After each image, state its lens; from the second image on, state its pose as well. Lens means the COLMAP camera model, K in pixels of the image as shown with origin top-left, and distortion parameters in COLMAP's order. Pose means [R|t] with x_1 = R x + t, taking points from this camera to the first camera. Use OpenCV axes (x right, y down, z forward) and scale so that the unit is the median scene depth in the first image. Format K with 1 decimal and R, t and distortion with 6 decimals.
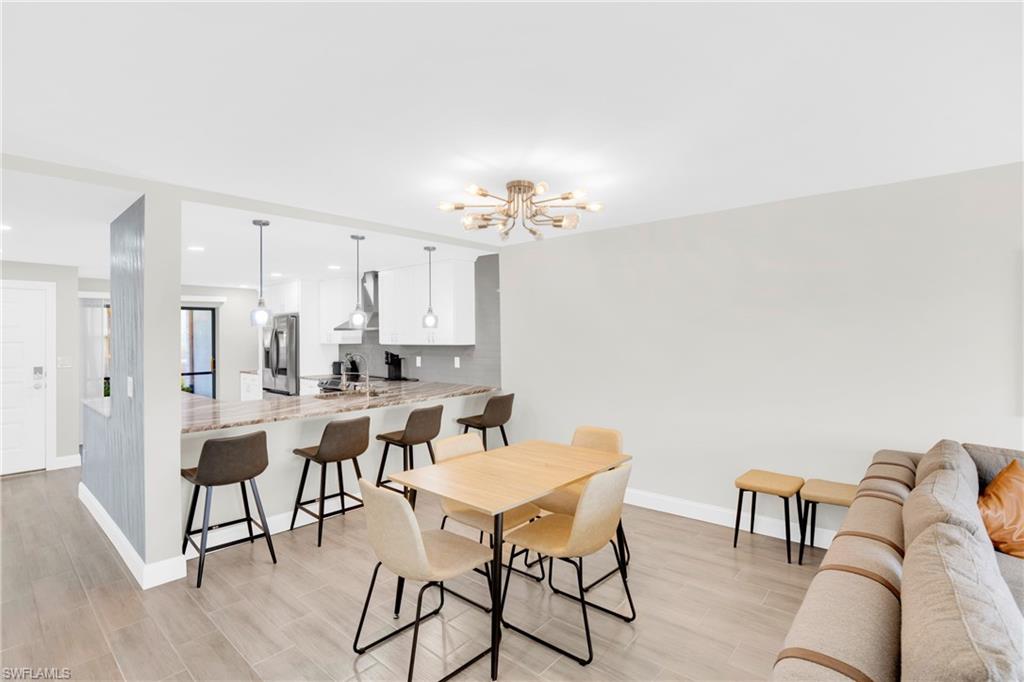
lens RADIAL K [[498.4, 0, 512.0], [0, 498.4, 341.0], [0, 0, 1]] dist [-0.019397, -0.000034]
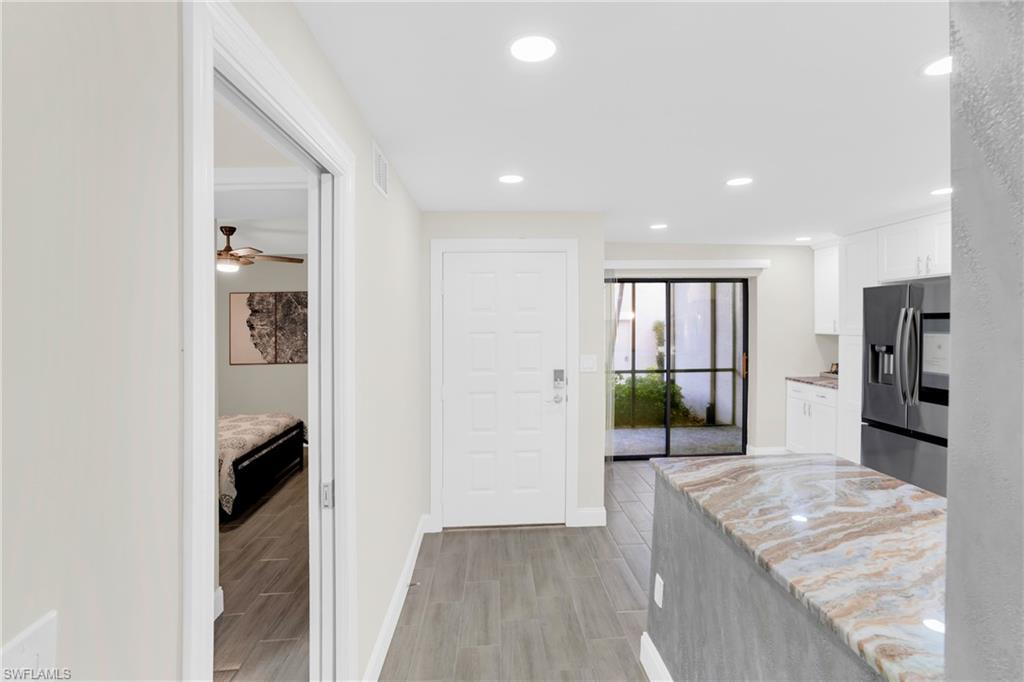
lens RADIAL K [[498.4, 0, 512.0], [0, 498.4, 341.0], [0, 0, 1]] dist [-0.019397, -0.000034]
pose [[0.699320, 0.026642, -0.714312, -0.520930], [-0.003022, 0.999406, 0.034317, -0.008292], [0.714803, -0.021841, 0.698985, 0.475367]]
